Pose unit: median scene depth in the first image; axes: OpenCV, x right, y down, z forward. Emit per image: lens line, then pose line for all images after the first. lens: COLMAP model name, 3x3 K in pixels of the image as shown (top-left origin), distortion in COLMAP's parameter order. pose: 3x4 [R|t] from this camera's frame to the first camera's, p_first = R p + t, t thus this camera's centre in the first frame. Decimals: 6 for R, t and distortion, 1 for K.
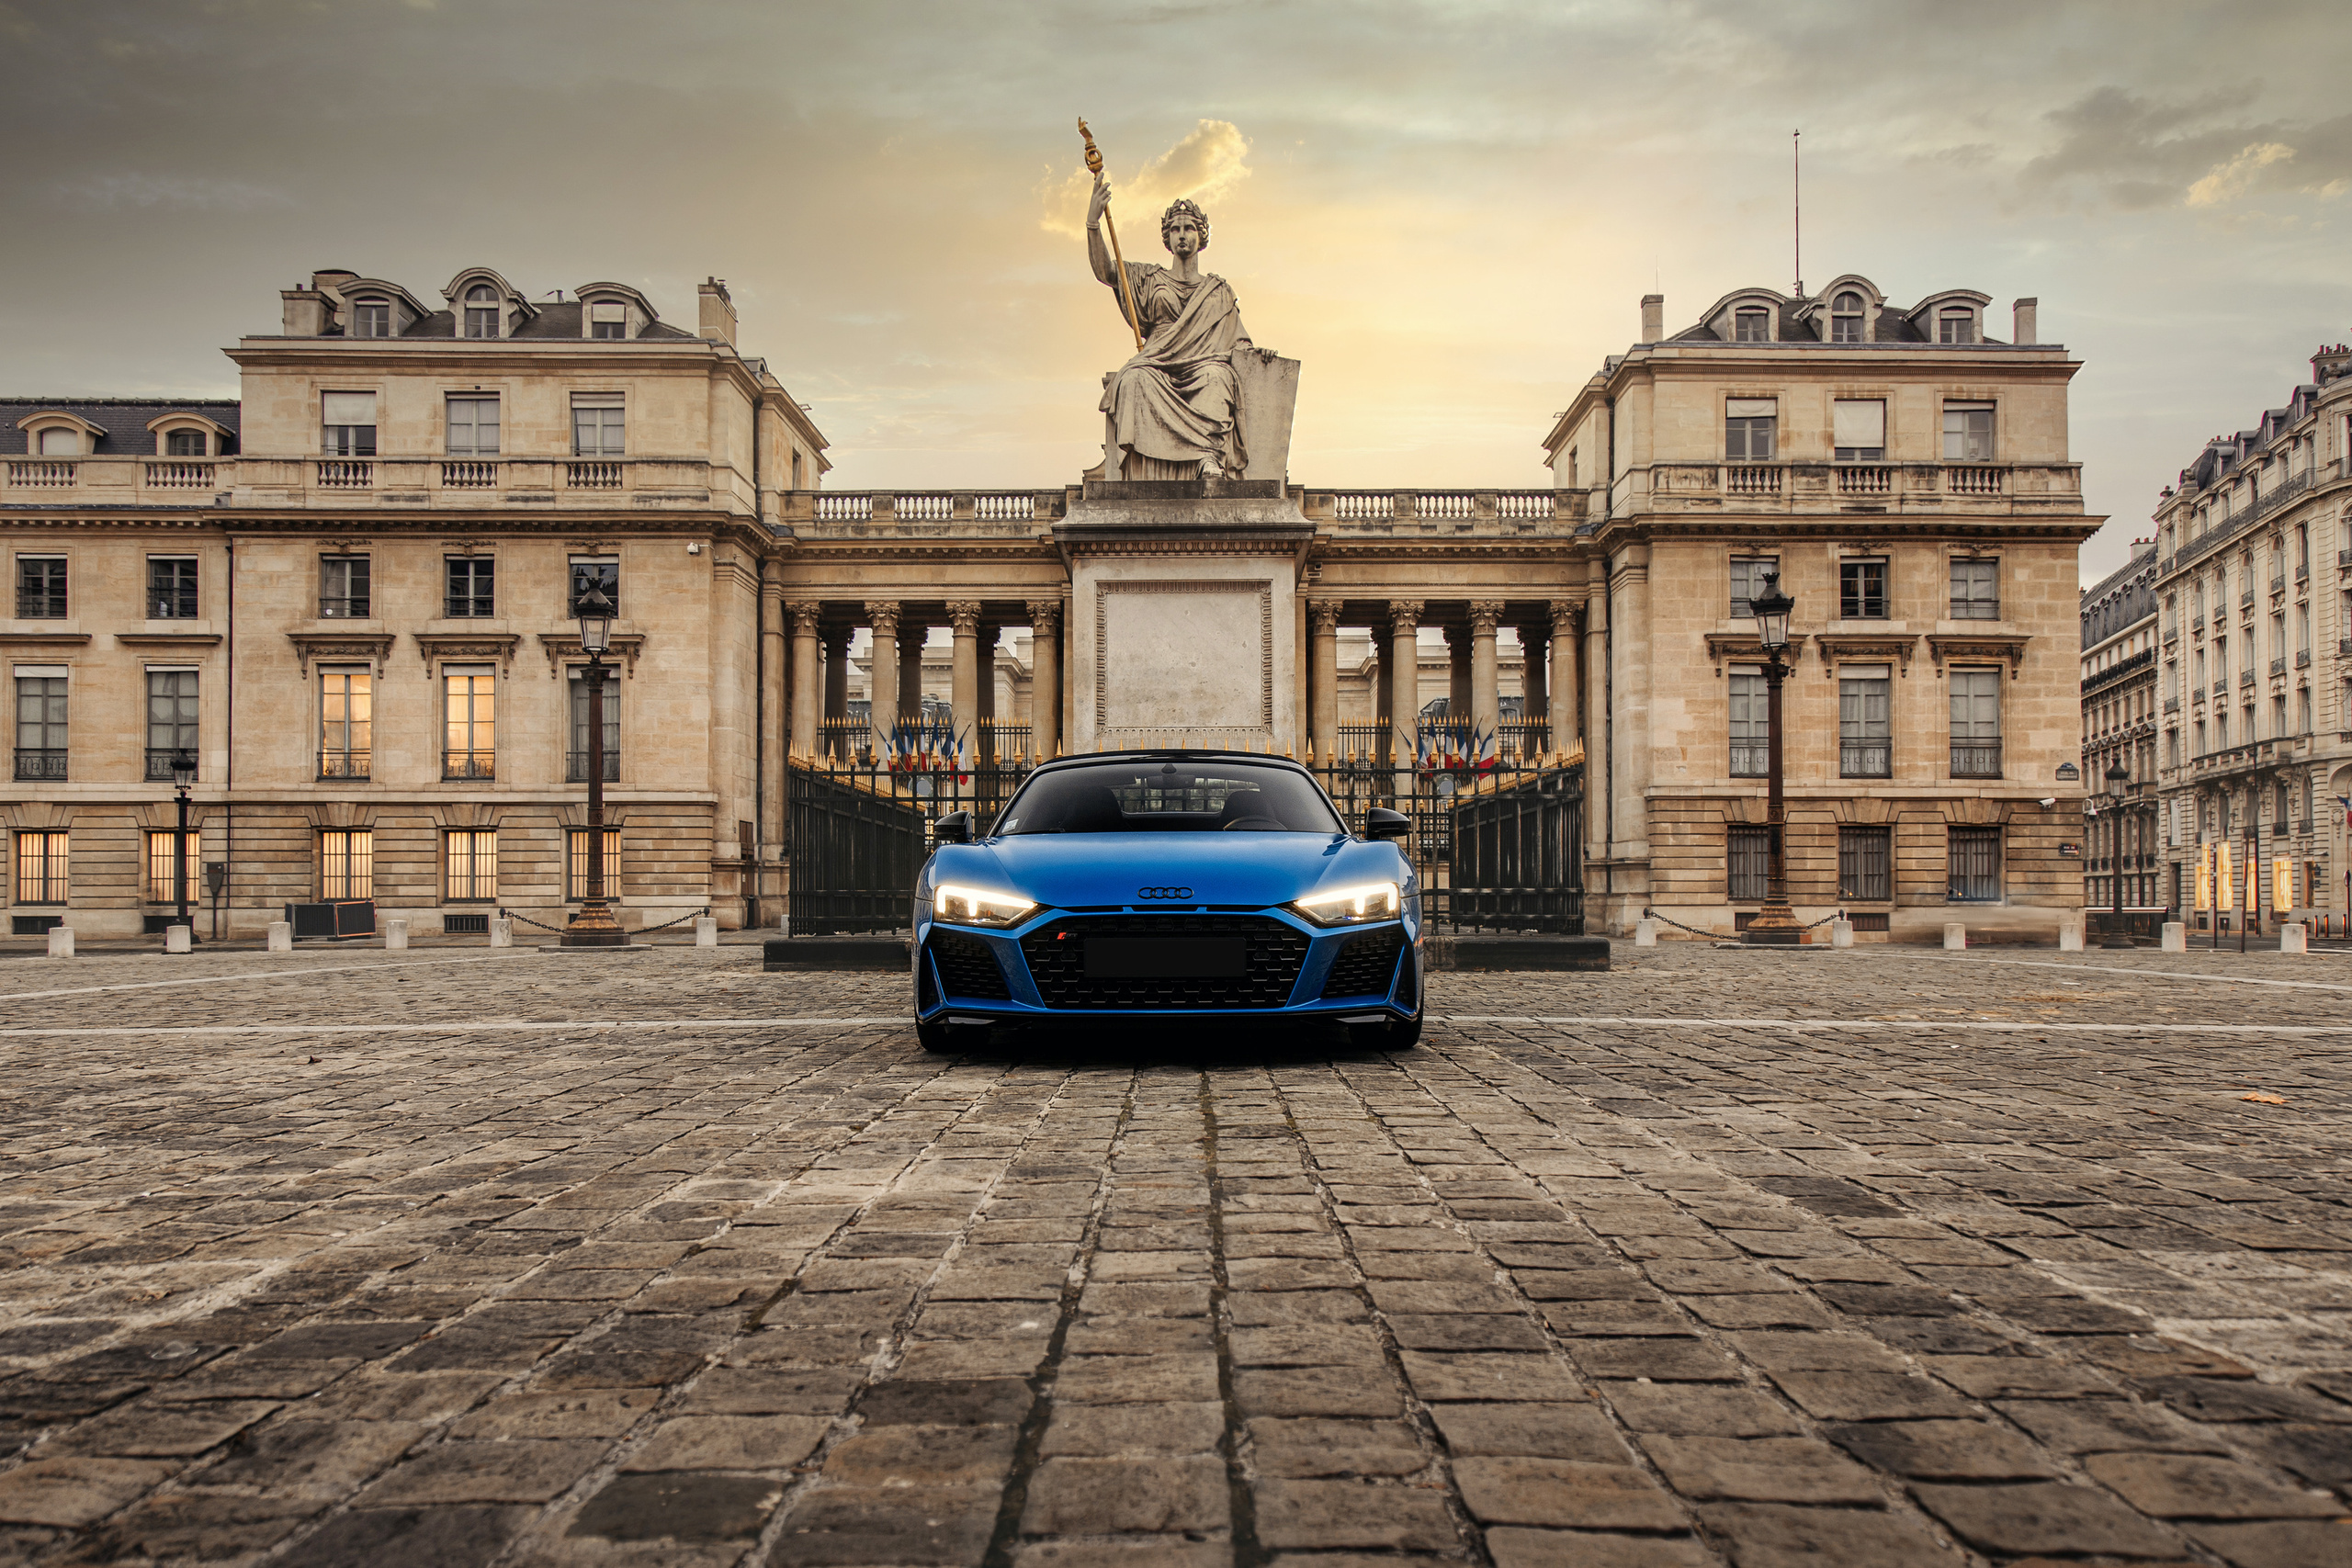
lens RADIAL K [[1818.1, 0, 1182.8], [0, 1818.1, 878.8], [0, 0, 1]] dist [0.000352, 0.006281]
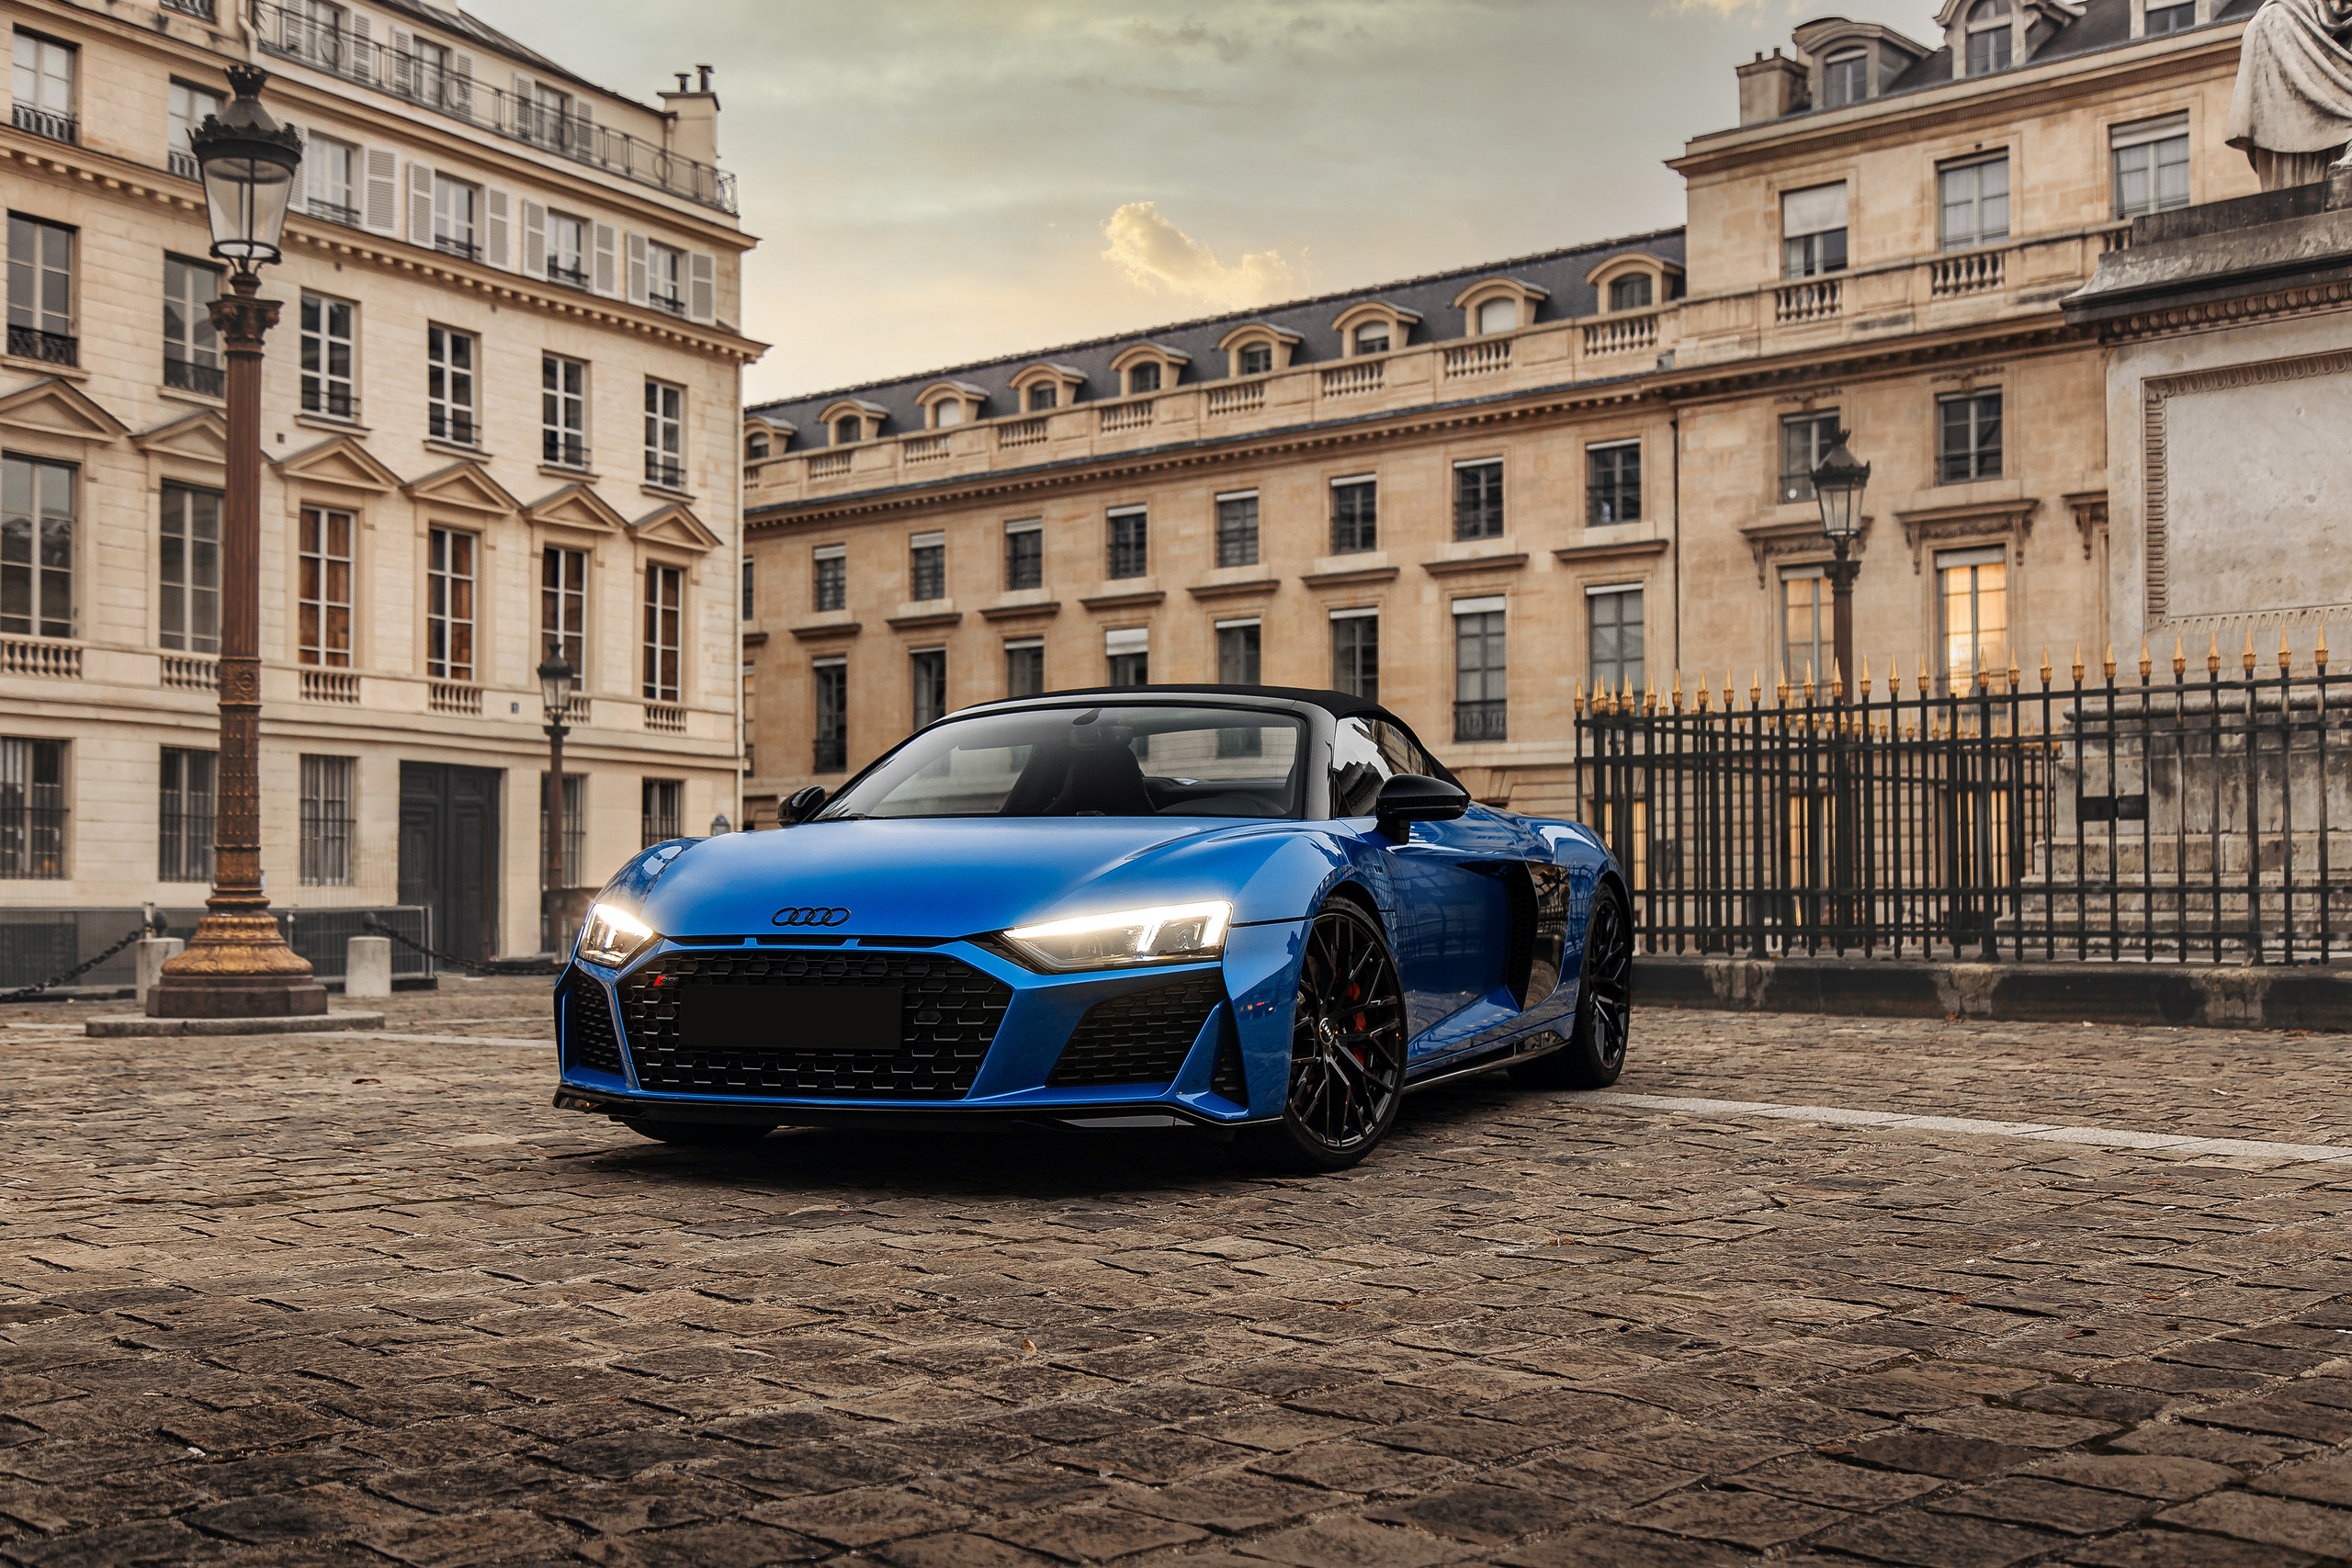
lens RADIAL K [[2756.3, 0, 1175.6], [0, 2756.3, 818.6], [0, 0, 1]] dist [0.032200, 0.017828]
pose [[0.715705, -0.019332, -0.698135, 0.123319], [0.011414, 0.999807, -0.015983, -0.001946], [0.698309, 0.003471, 0.715788, 0.037277]]
